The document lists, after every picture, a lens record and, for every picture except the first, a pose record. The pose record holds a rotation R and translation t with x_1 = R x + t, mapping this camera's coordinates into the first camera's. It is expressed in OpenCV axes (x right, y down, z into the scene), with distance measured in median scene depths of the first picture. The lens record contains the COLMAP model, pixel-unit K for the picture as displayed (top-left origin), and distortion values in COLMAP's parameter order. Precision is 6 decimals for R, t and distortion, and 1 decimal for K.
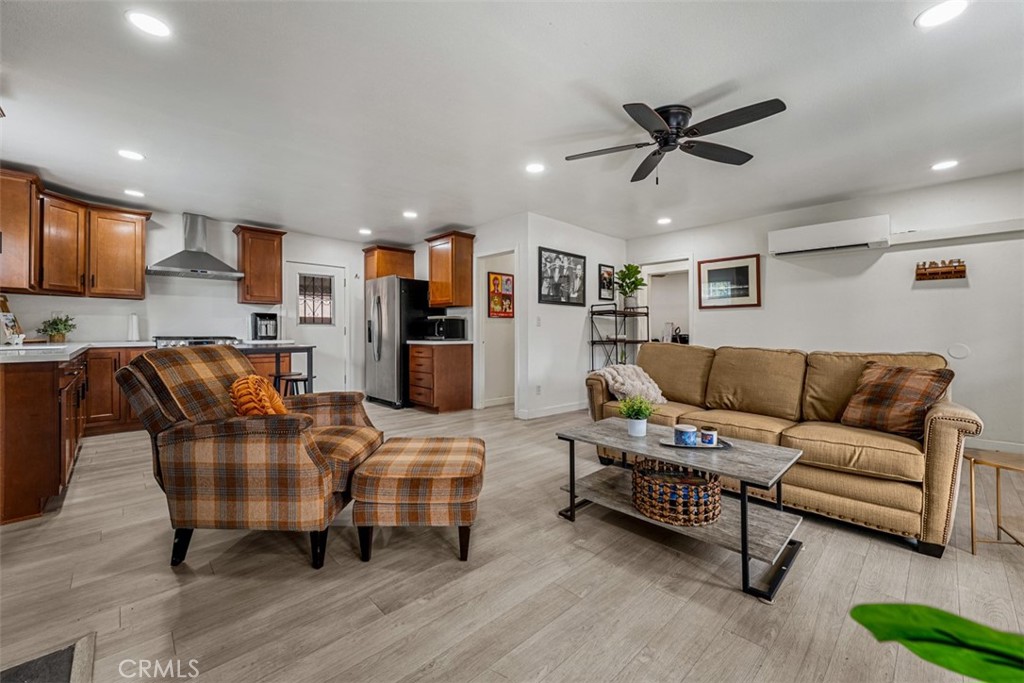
lens RADIAL K [[414.8, 0, 508.2], [0, 414.8, 334.9], [0, 0, 1]] dist [0.000276, -0.000603]
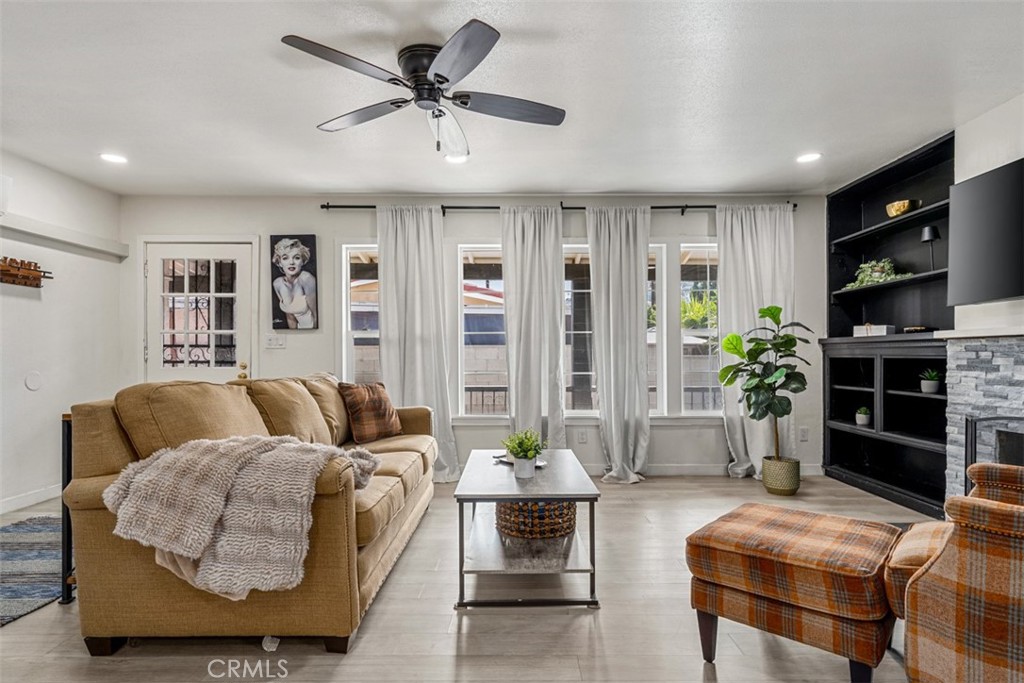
lens RADIAL K [[534.7, 0, 533.9], [0, 534.7, 352.1], [0, 0, 1]] dist [-0.009863, 0.001806]
pose [[-0.736549, 0.002735, 0.676378, -0.200985], [0.009285, 0.999938, 0.006067, -0.008369], [-0.676320, 0.010749, -0.736529, 0.813258]]
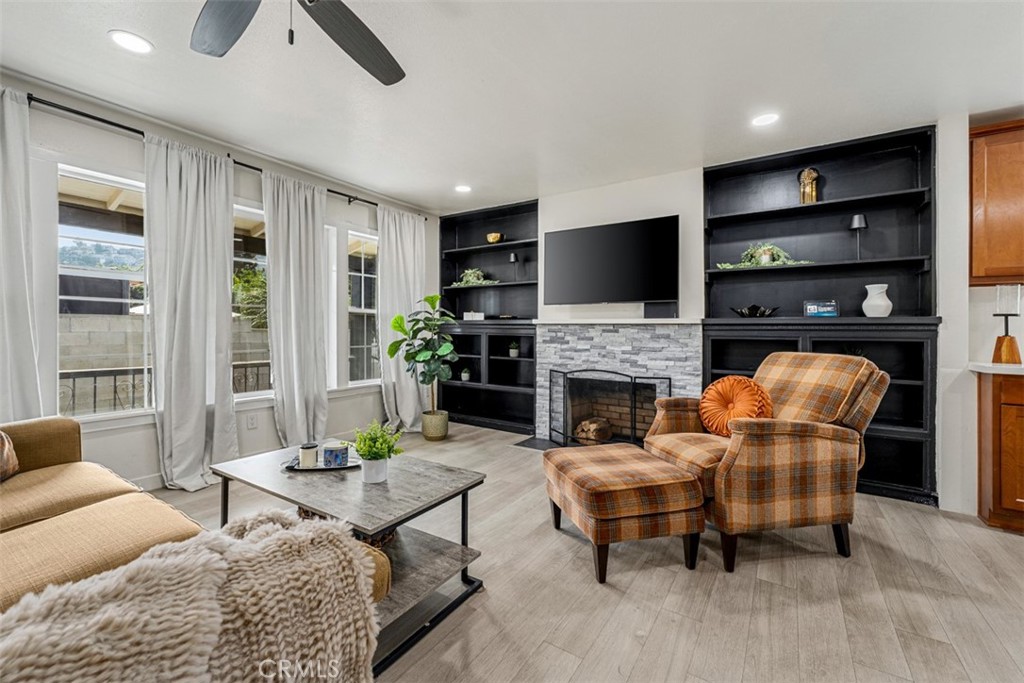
lens RADIAL K [[414.8, 0, 509.9], [0, 414.8, 328.5], [0, 0, 1]] dist [0.000276, -0.000603]
pose [[-0.976445, -0.014588, -0.215274, 0.105805], [-0.017109, 0.999805, 0.009854, -0.014712], [0.215088, 0.013305, -0.976504, 0.796941]]
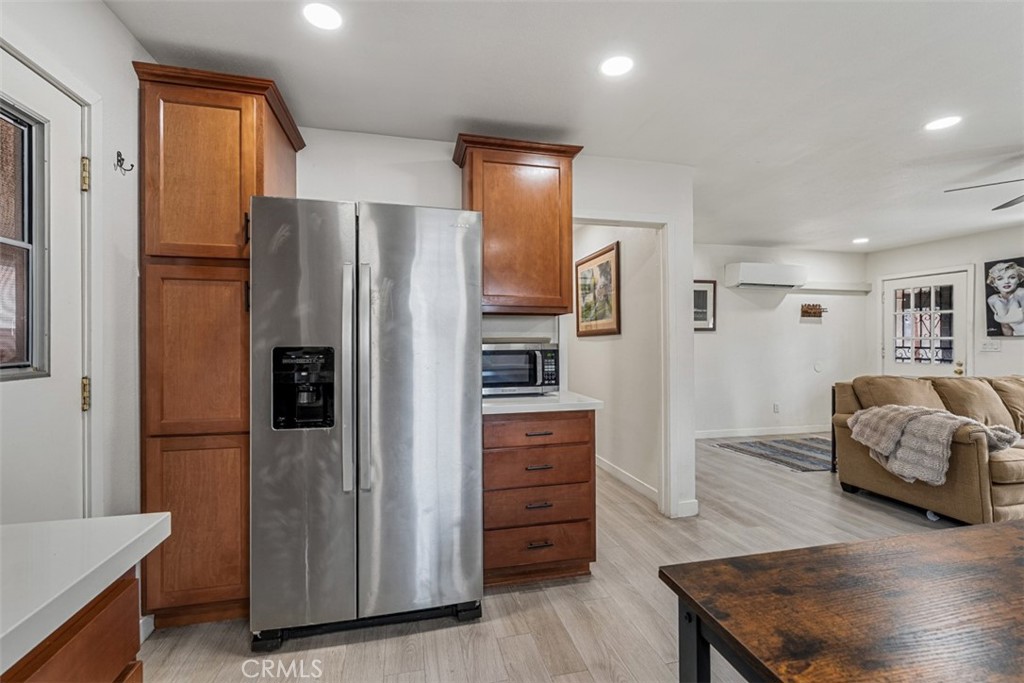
lens RADIAL K [[448.9, 0, 513.0], [0, 448.9, 340.1], [0, 0, 1]] dist [0.005473, 0.000681]
pose [[0.494768, -0.001011, 0.869025, -0.608878], [0.010682, 0.999931, -0.004918, -0.043063], [-0.868960, 0.011716, 0.494744, 0.851499]]
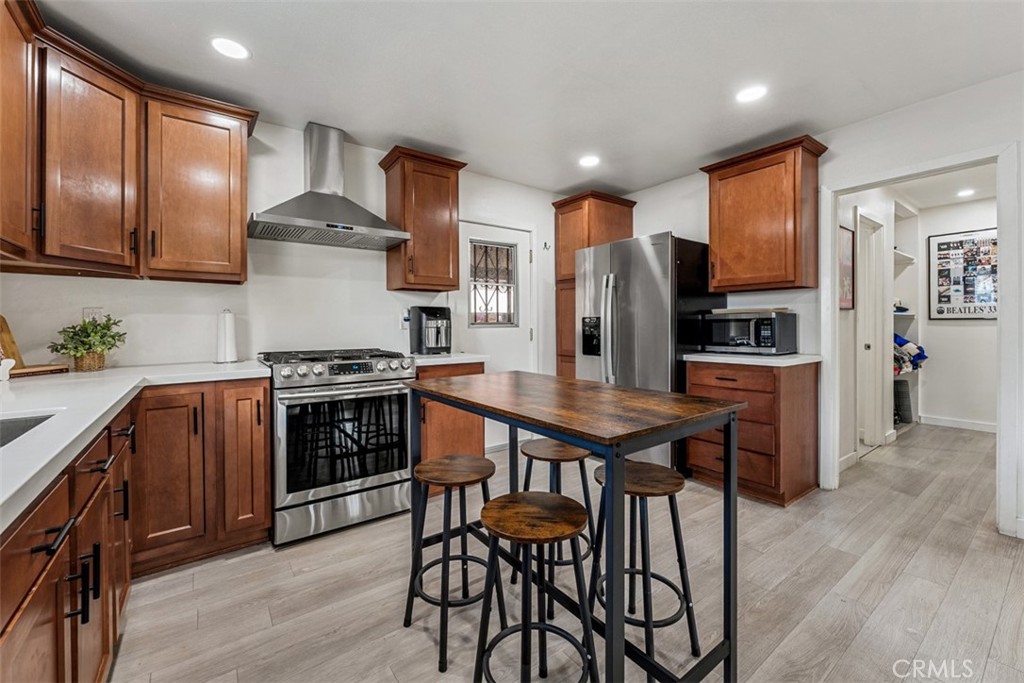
lens RADIAL K [[414.8, 0, 498.2], [0, 414.8, 329.8], [0, 0, 1]] dist [0.000276, -0.000603]
pose [[0.990925, -0.005817, -0.134289, -0.447175], [0.006085, 0.999980, 0.001591, -0.022810], [0.134277, -0.002393, 0.990941, 0.477381]]
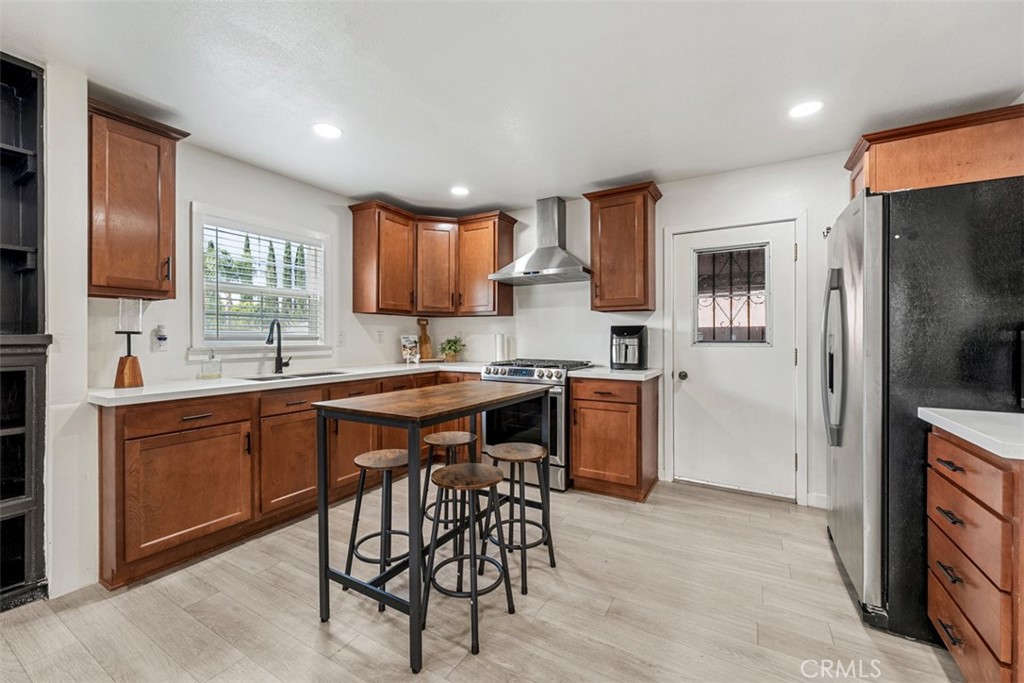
lens RADIAL K [[414.8, 0, 511.8], [0, 414.8, 333.2], [0, 0, 1]] dist [0.000276, -0.000603]
pose [[0.272364, -0.011320, -0.962128, -0.046801], [-0.009635, 0.999849, -0.014491, -0.032818], [0.962146, 0.013217, 0.272213, 0.711542]]
